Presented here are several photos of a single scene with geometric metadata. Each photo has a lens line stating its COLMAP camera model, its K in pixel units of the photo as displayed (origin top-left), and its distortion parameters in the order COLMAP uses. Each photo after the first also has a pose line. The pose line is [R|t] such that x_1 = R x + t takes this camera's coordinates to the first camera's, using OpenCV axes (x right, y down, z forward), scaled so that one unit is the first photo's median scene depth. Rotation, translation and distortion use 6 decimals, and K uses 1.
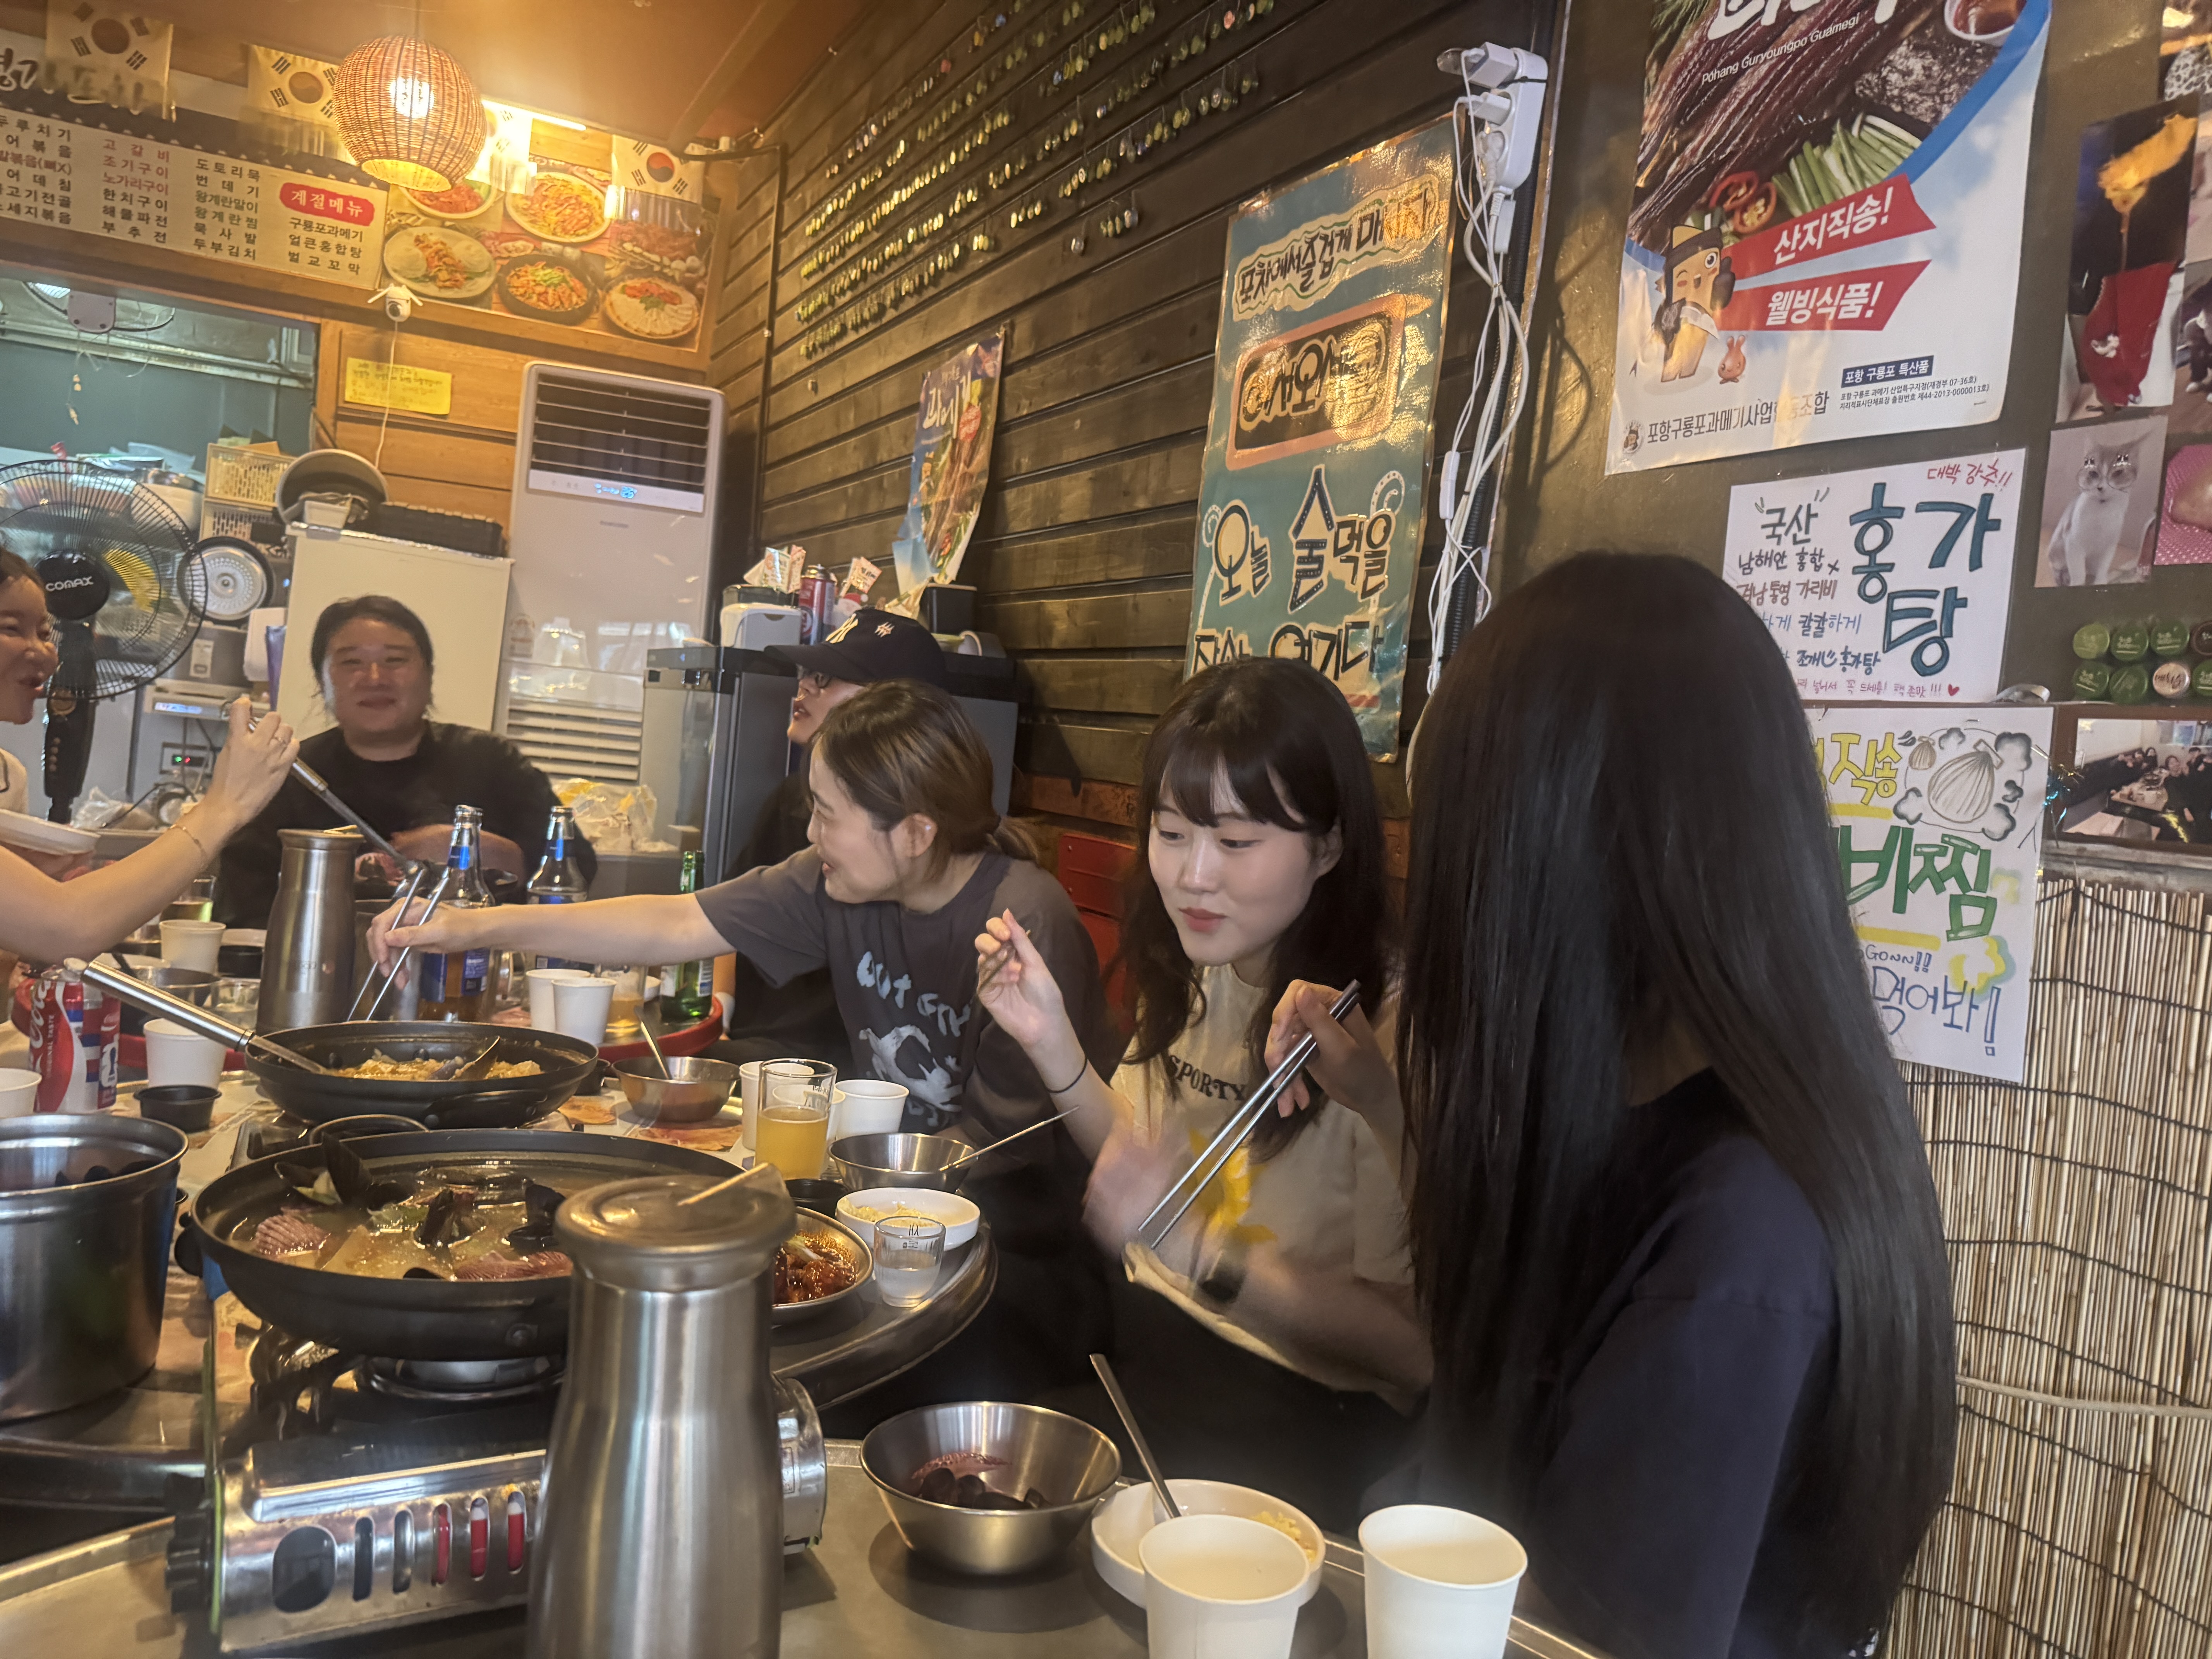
lens RADIAL K [[1556.4, 0, 1106.5], [0, 1556.4, 828.7], [0, 0, 1]] dist [-0.004364, -0.007229]
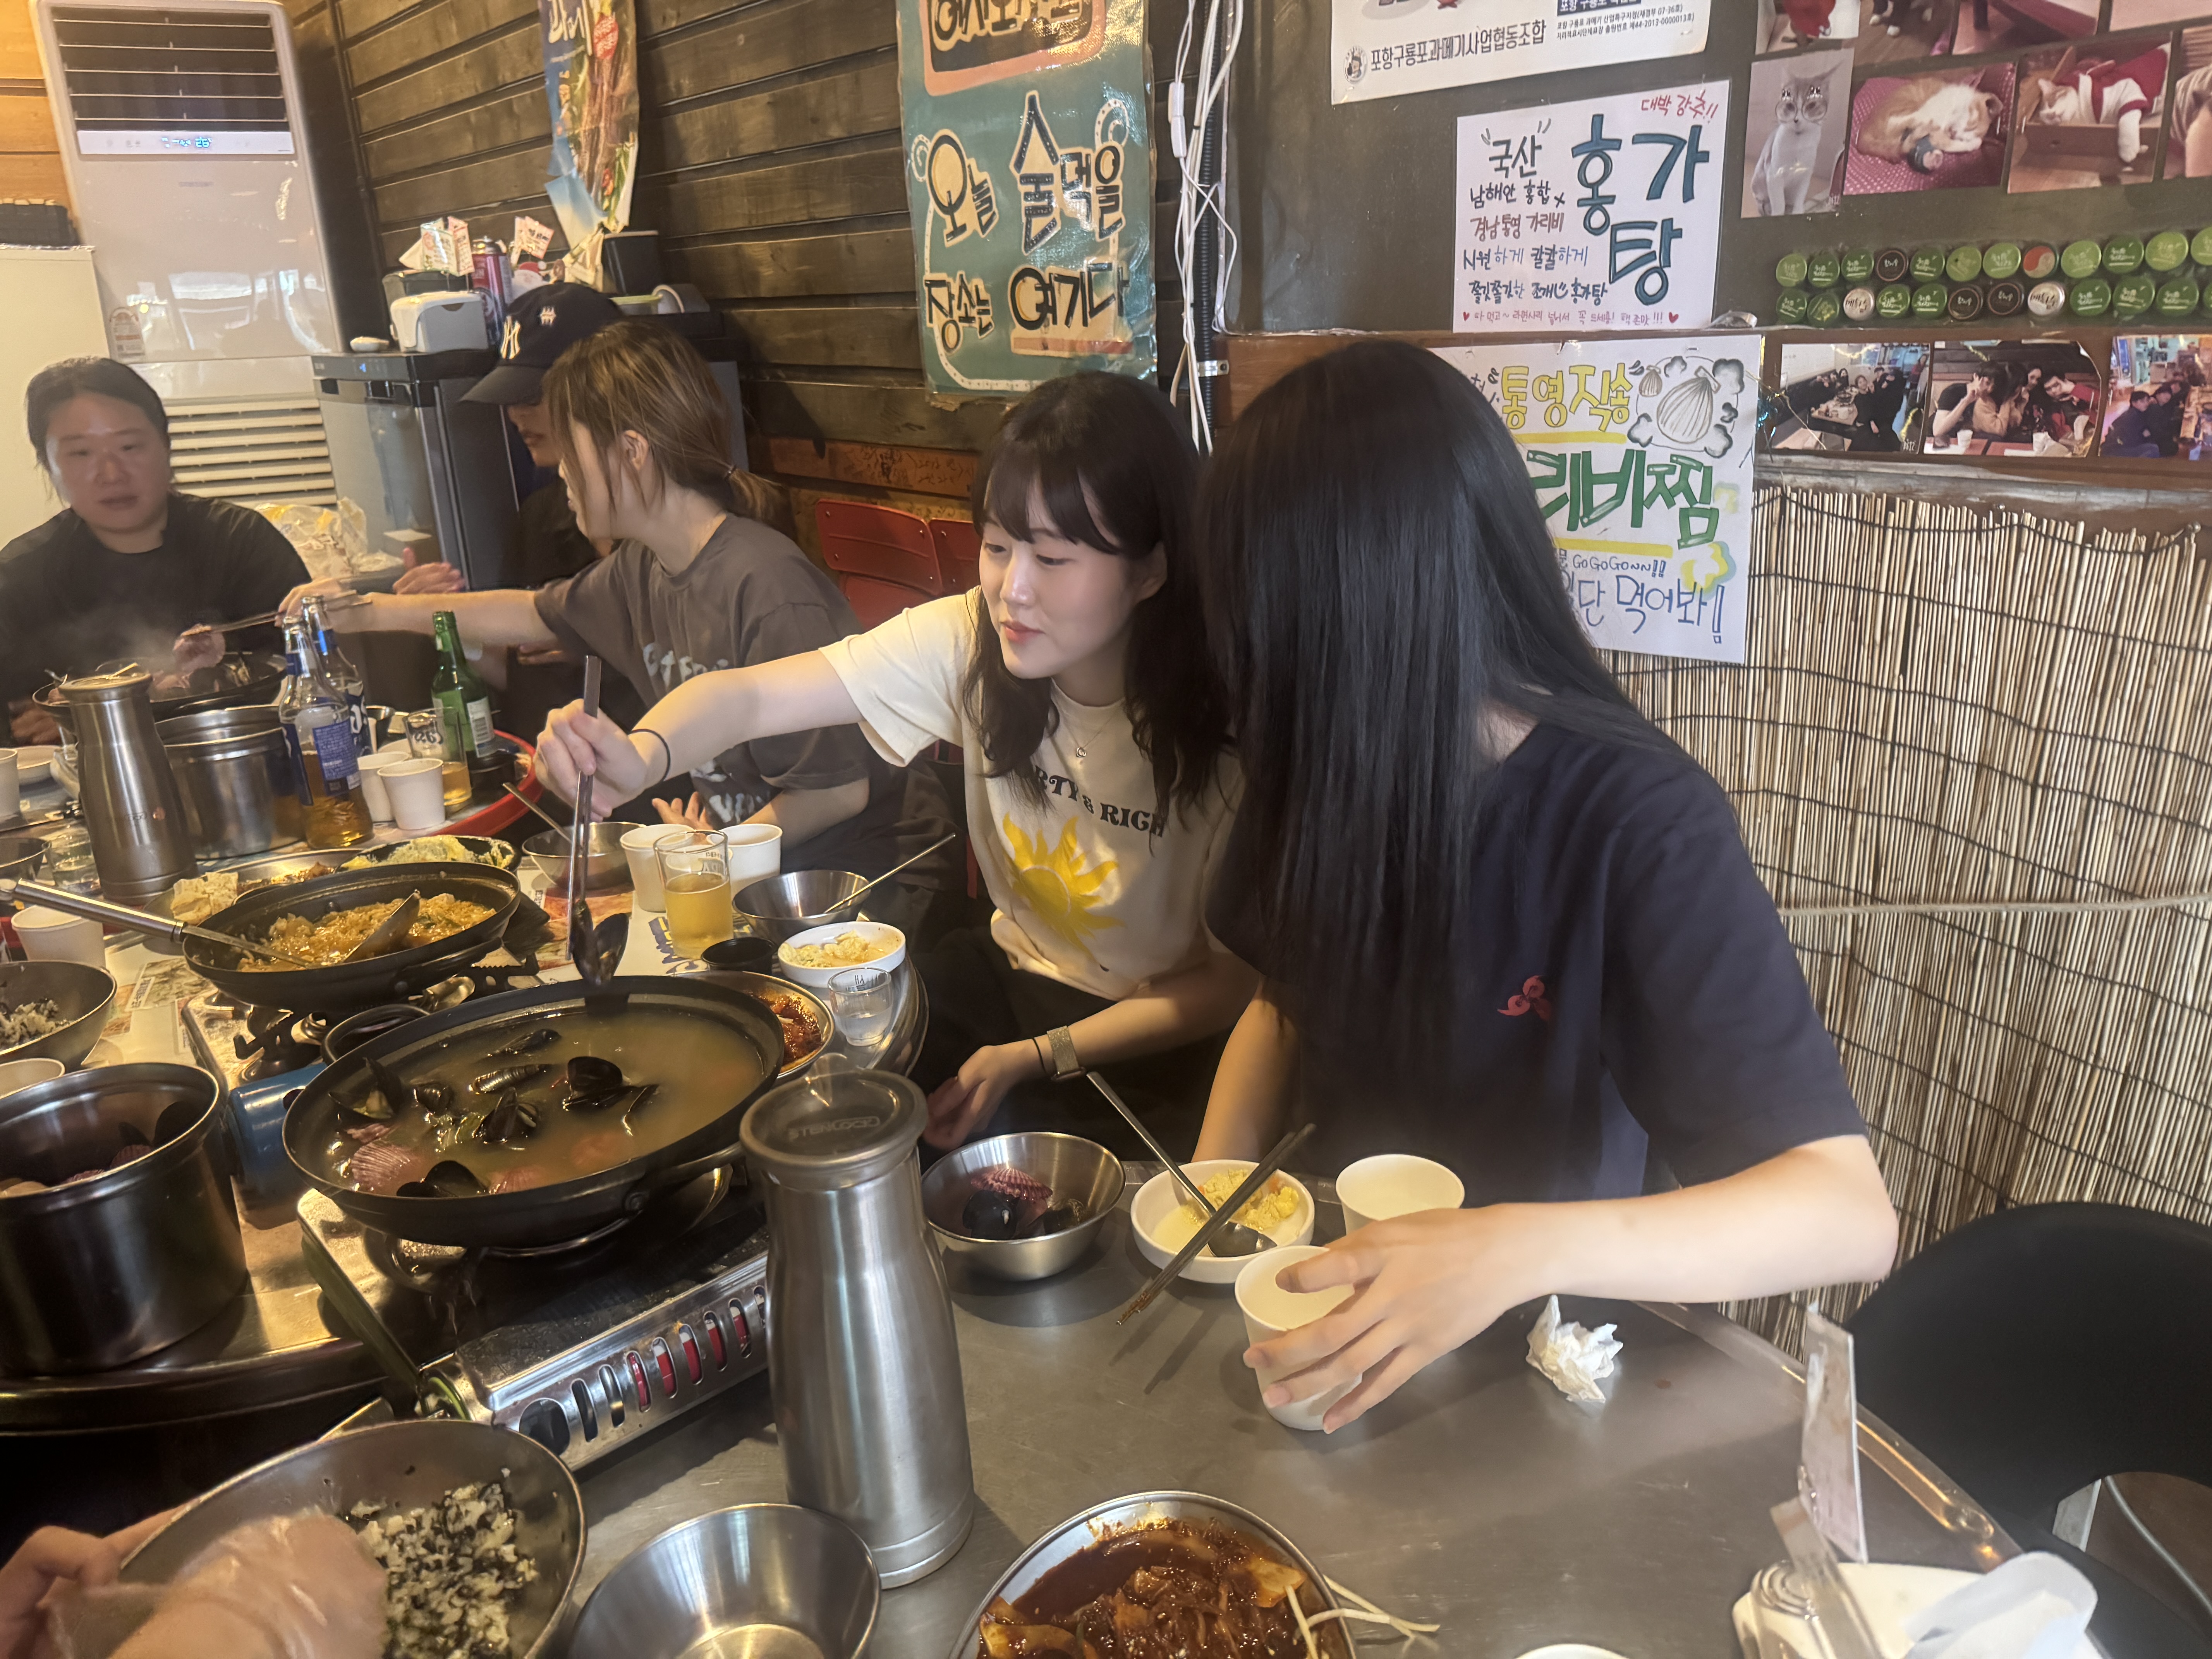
lens RADIAL K [[1552.7, 0, 1098.3], [0, 1552.7, 822.0], [0, 0, 1]] dist [-0.002872, -0.007402]
pose [[0.970188, -0.192380, 0.147397, -0.078954], [0.144350, 0.947239, 0.286185, -0.116979], [-0.194677, -0.256376, 0.946769, -0.054377]]
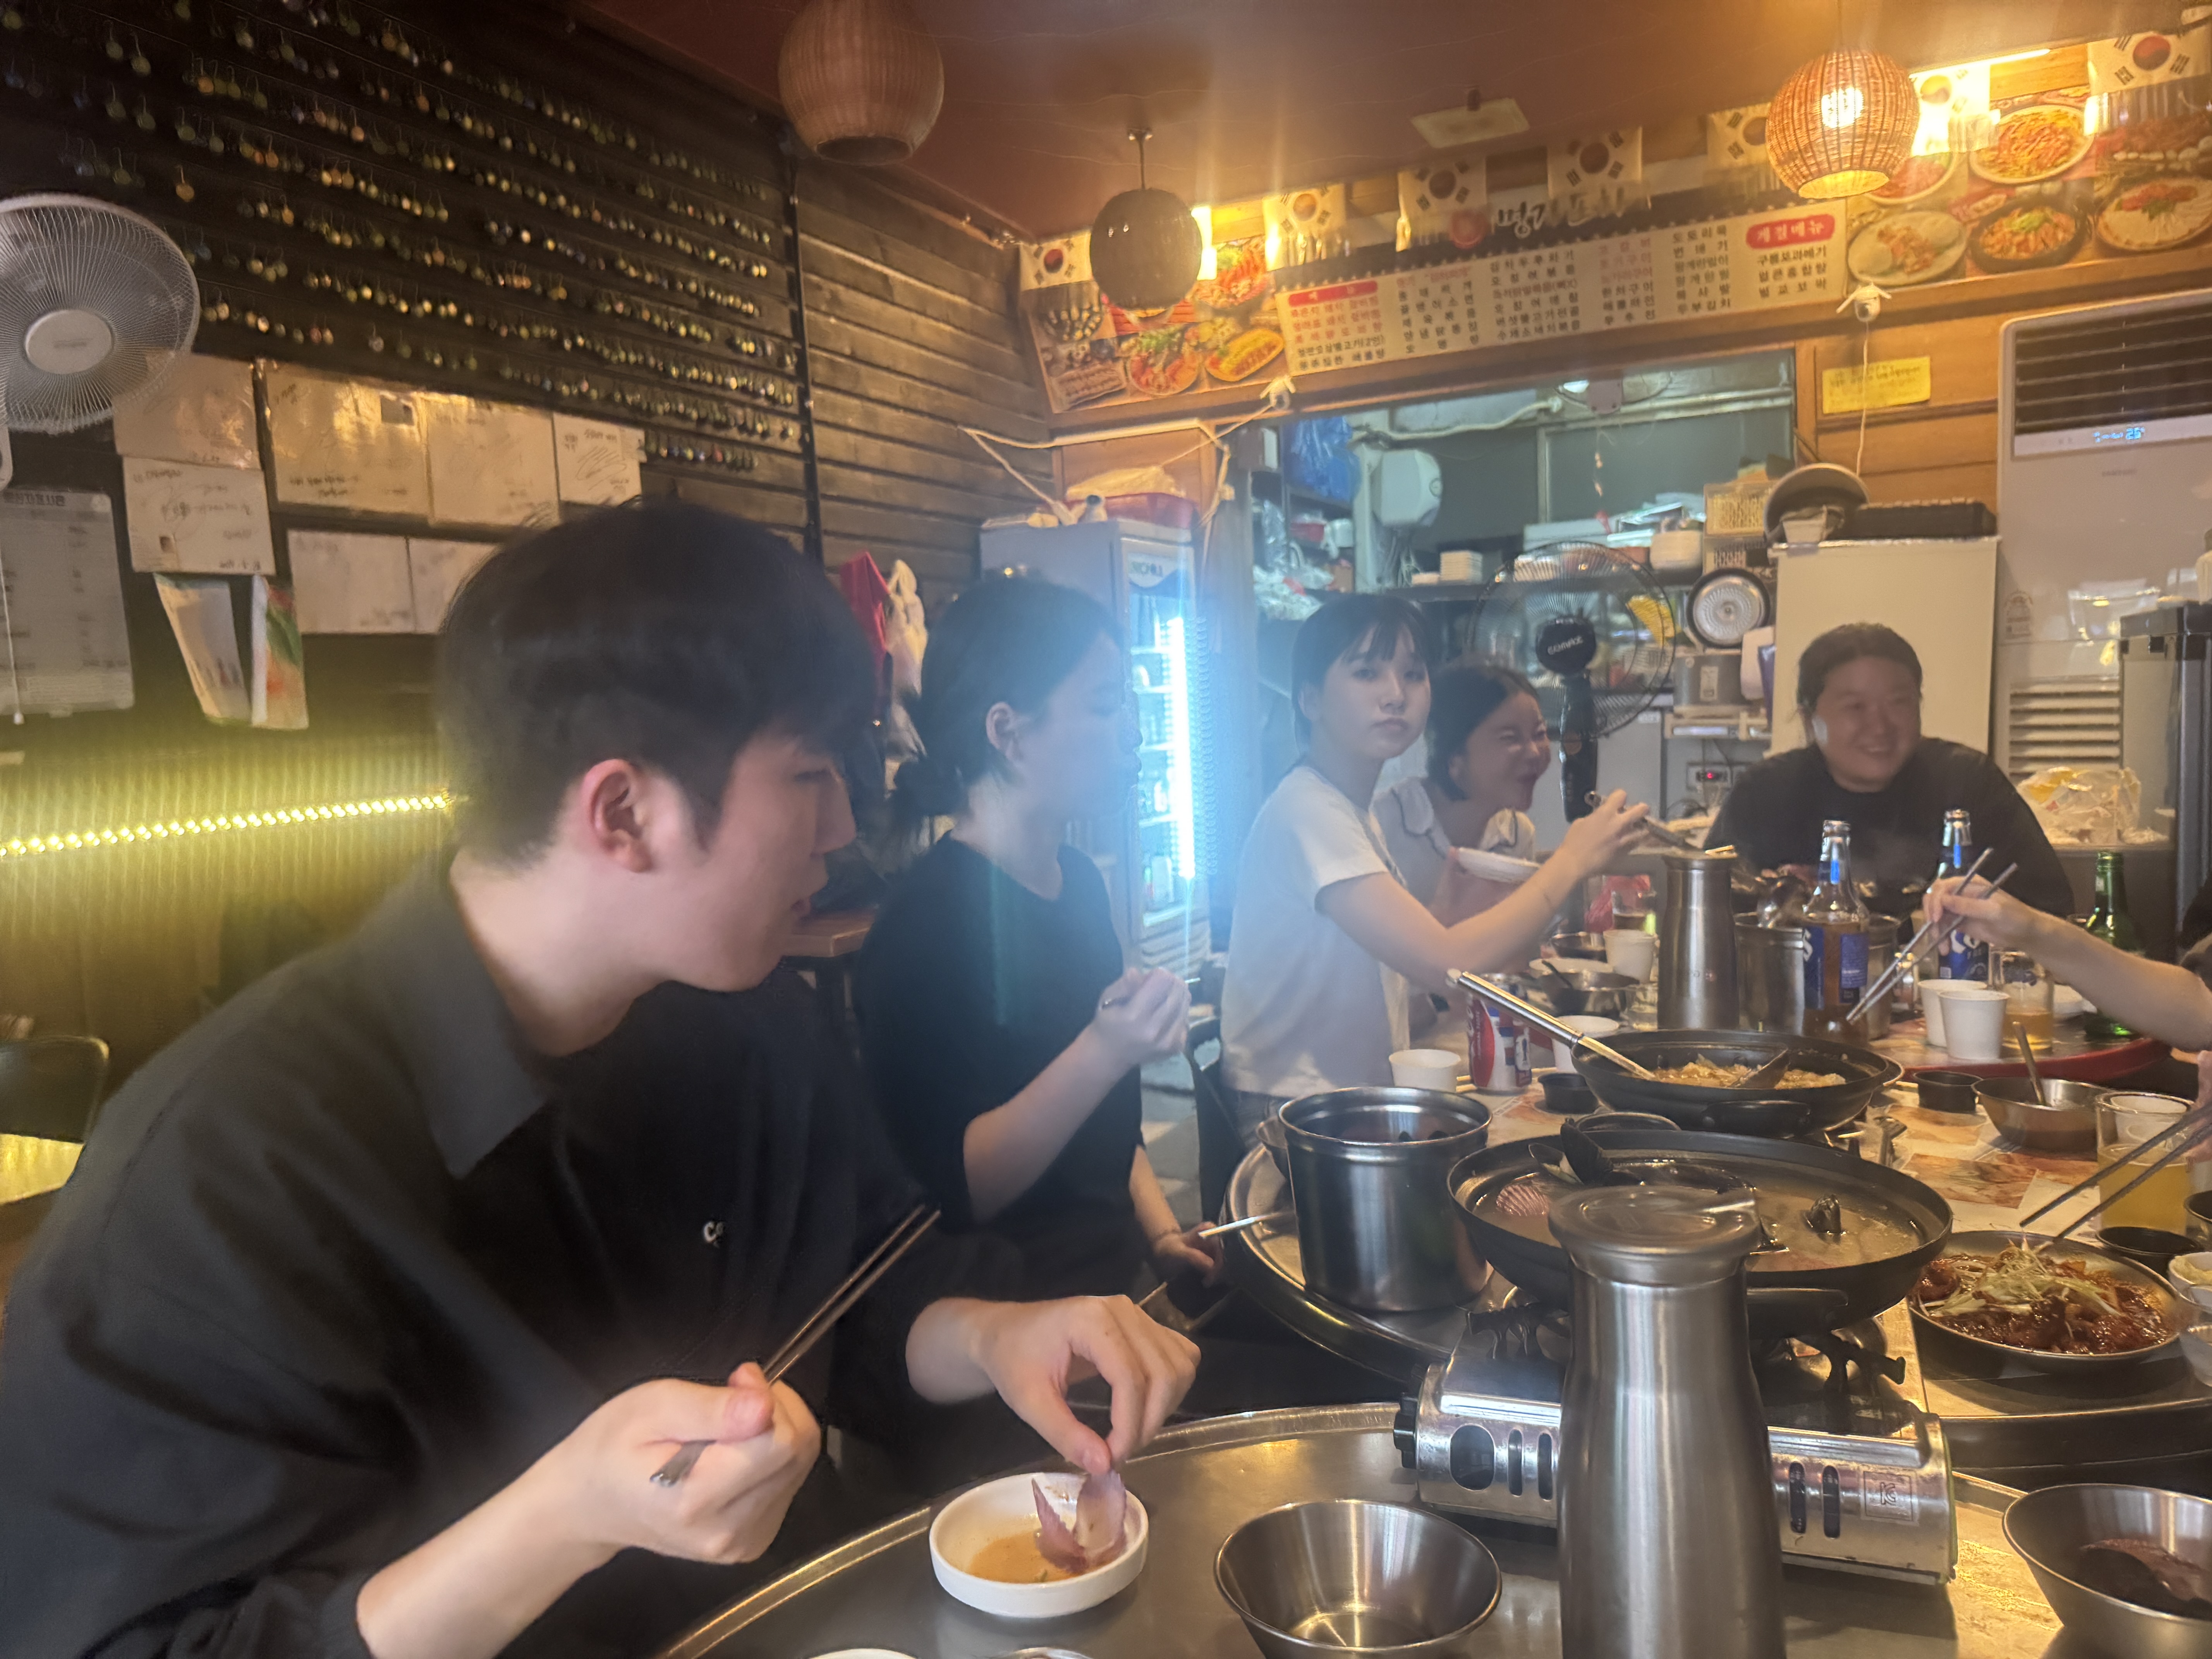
lens RADIAL K [[1563.0, 0, 1101.0], [0, 1563.0, 830.6], [0, 0, 1]] dist [-0.005690, -0.014756]
pose [[0.588259, -0.052504, -0.806967, 0.171358], [0.056694, 0.998112, -0.023612, -0.013952], [0.806683, -0.031860, 0.590125, -0.001963]]
